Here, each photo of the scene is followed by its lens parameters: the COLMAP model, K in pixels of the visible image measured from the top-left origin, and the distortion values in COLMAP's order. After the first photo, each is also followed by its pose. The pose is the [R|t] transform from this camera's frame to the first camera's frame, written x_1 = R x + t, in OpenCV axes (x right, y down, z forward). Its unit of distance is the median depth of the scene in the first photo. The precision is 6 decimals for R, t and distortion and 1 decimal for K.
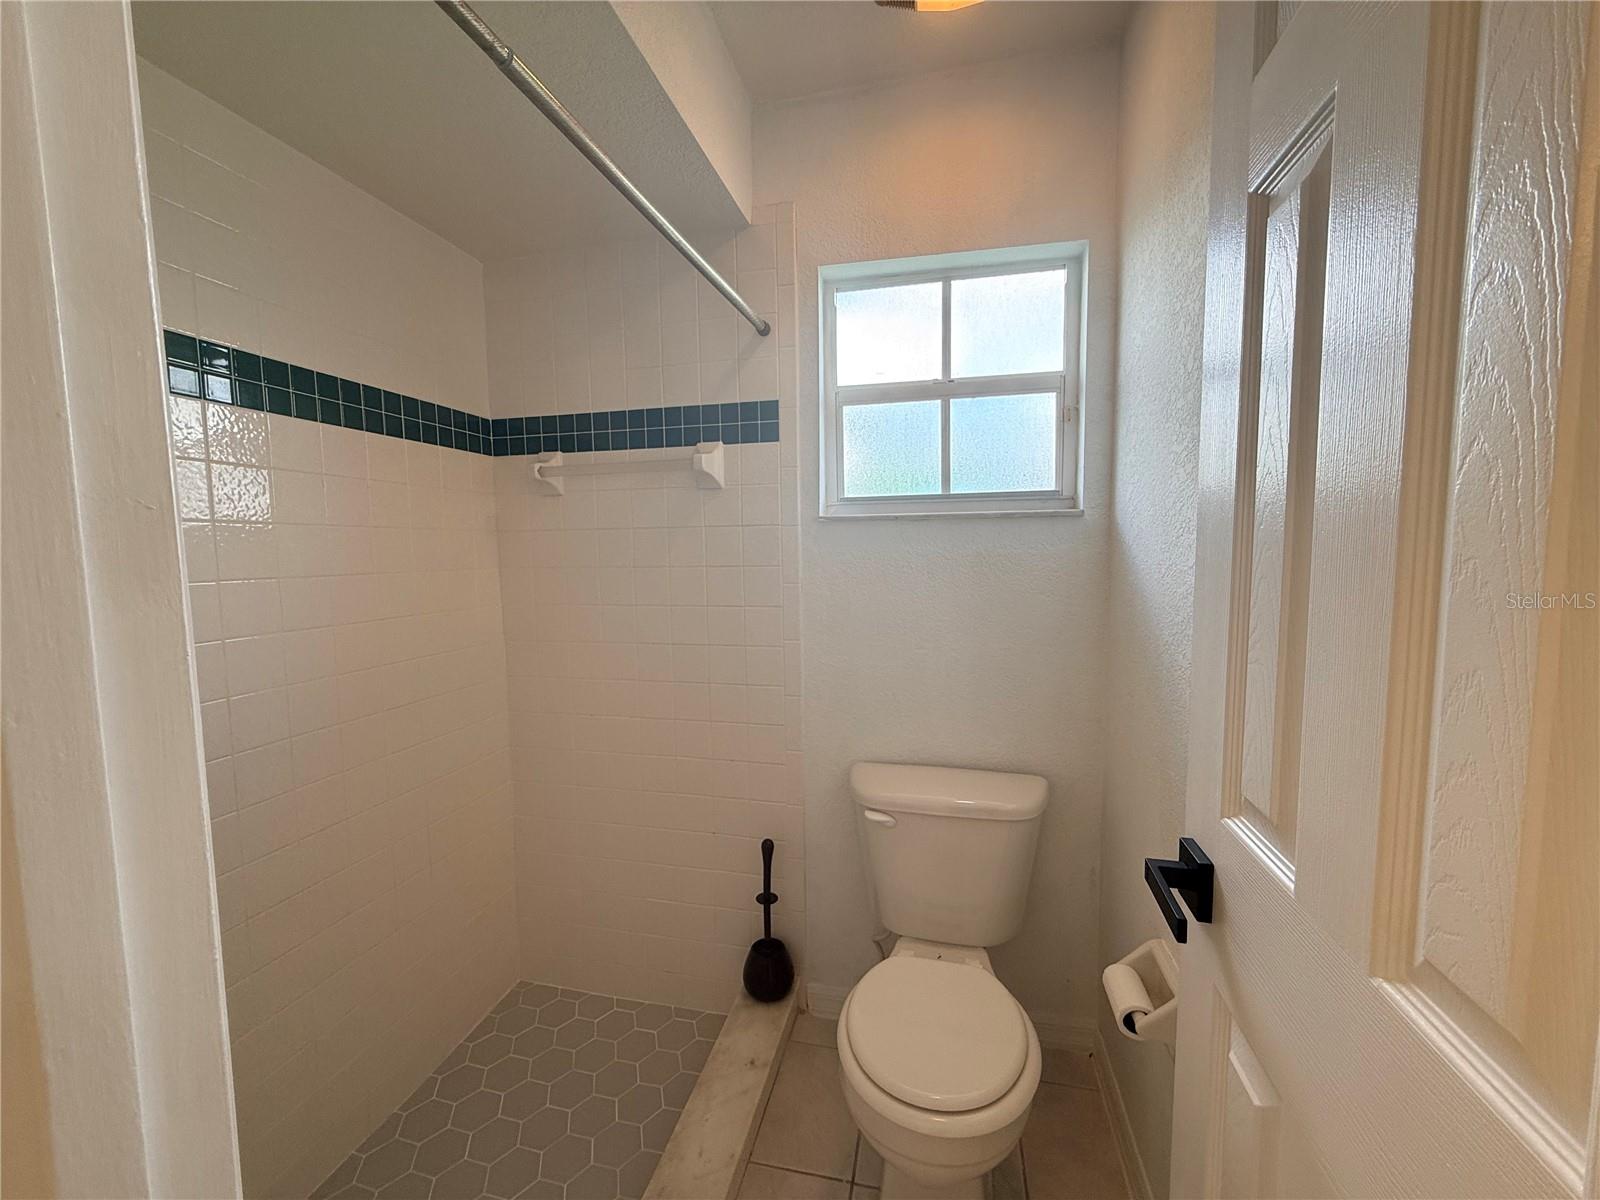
lens RADIAL K [[639.2, 0, 799.2], [0, 639.2, 600.6], [0, 0, 1]] dist [0.001020, 0.000286]
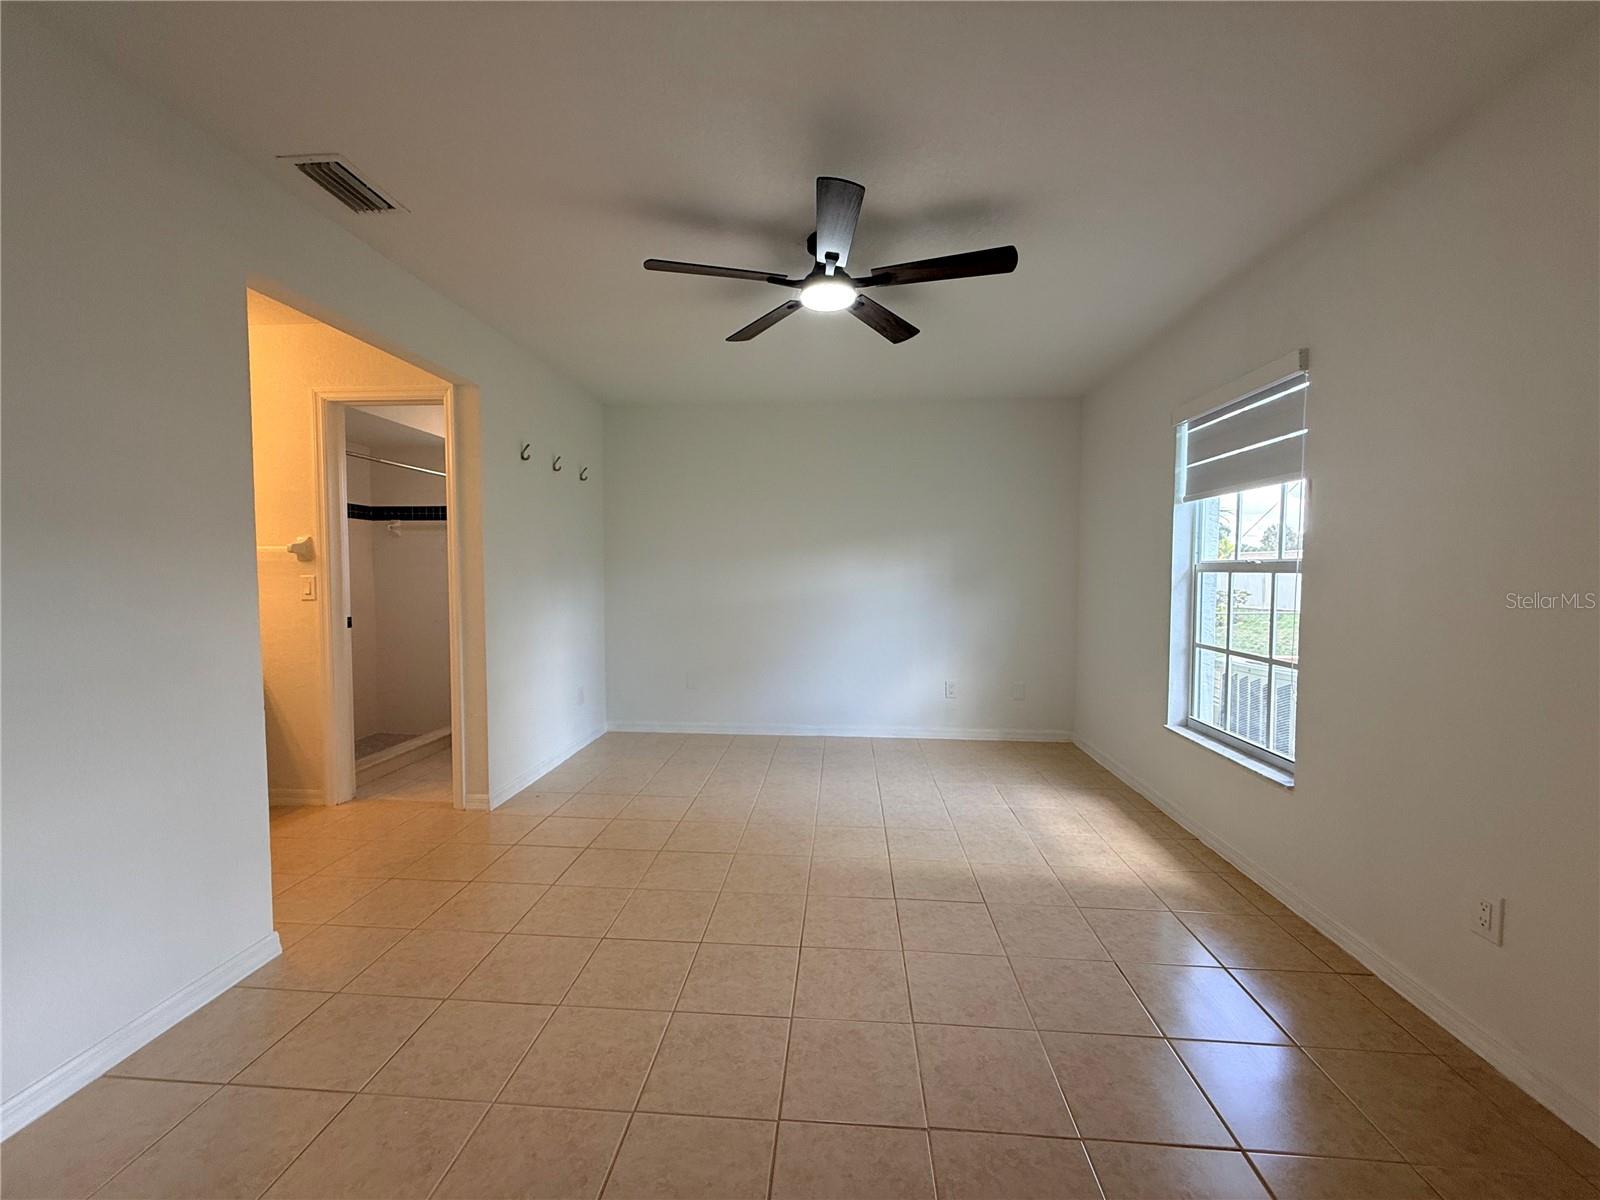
lens RADIAL K [[641.1, 0, 796.5], [0, 641.1, 599.7], [0, 0, 1]] dist [-0.000295, -0.000106]
pose [[0.988377, 0.008757, 0.151769, 0.900172], [-0.003858, 0.999463, -0.032544, 0.189337], [-0.151973, 0.031580, 0.987880, -1.968565]]
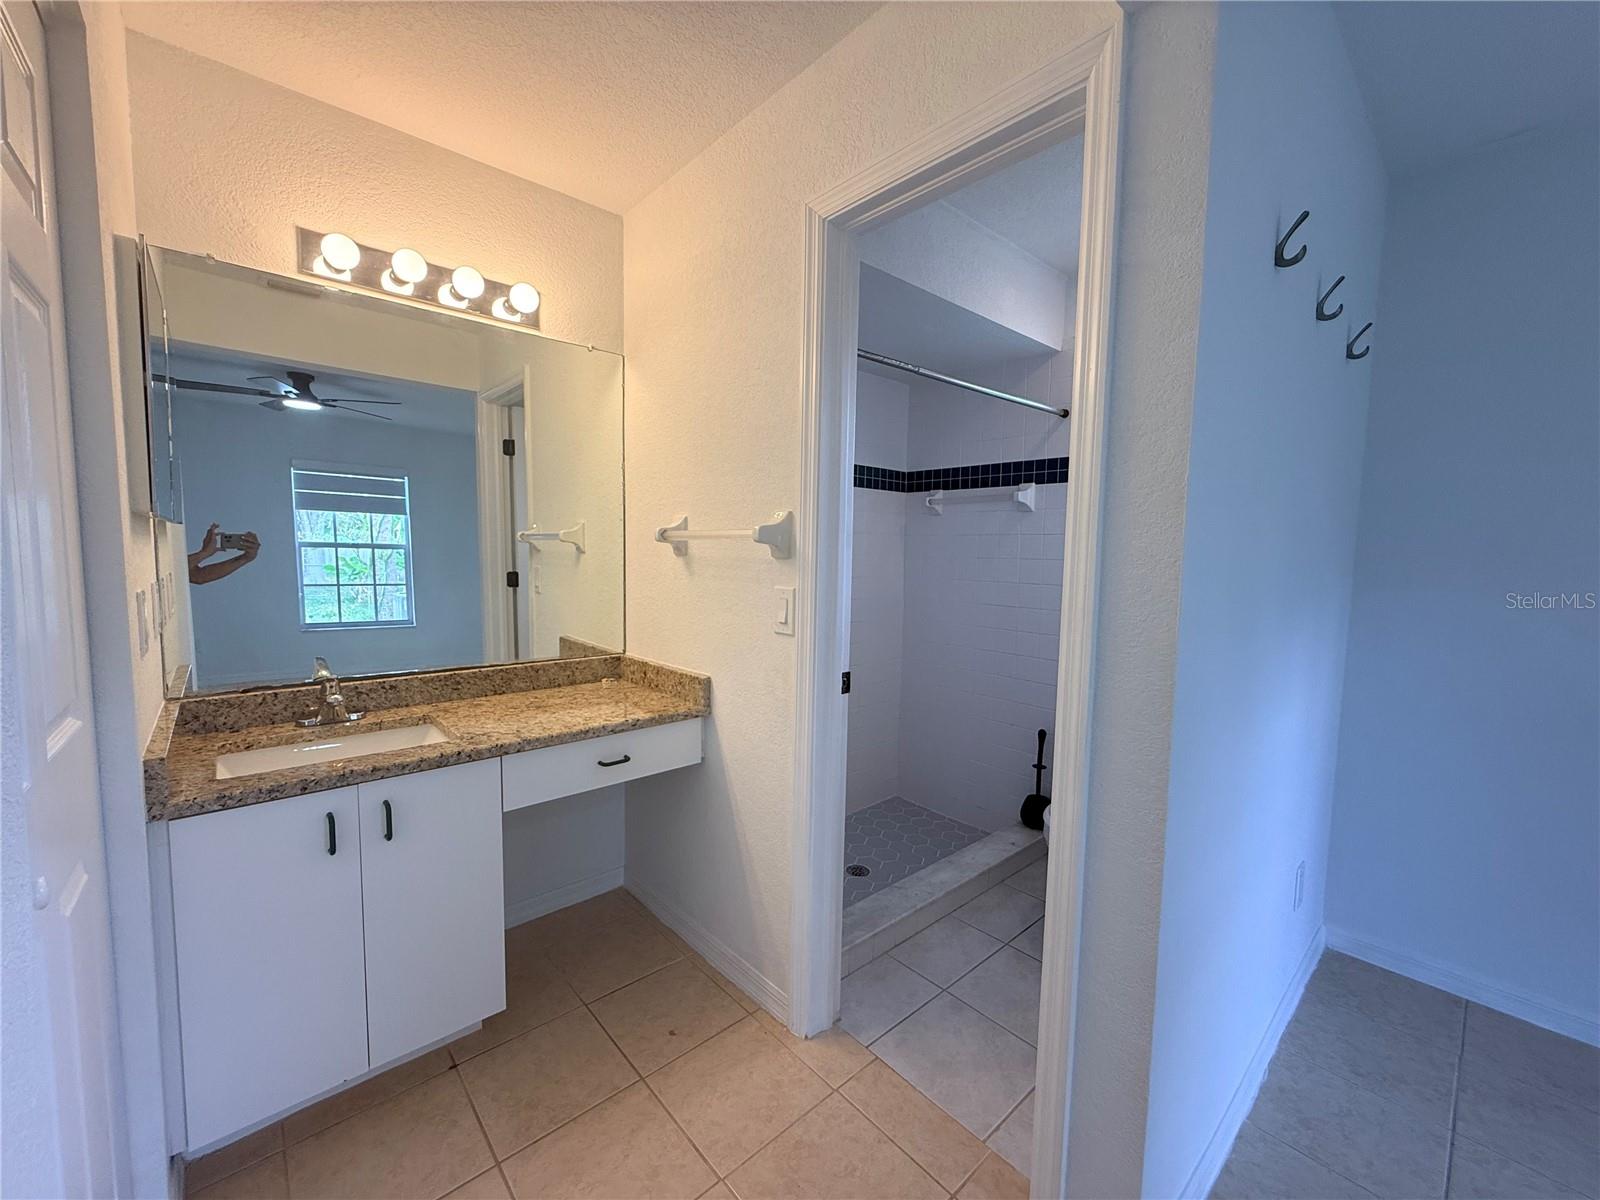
lens RADIAL K [[639.2, 0, 799.2], [0, 639.2, 600.6], [0, 0, 1]] dist [0.001020, 0.000286]
pose [[0.818691, 0.075277, -0.569279, 0.328358], [-0.076207, 0.996844, 0.022219, 0.058109], [0.569155, 0.025192, 0.821844, -0.653646]]
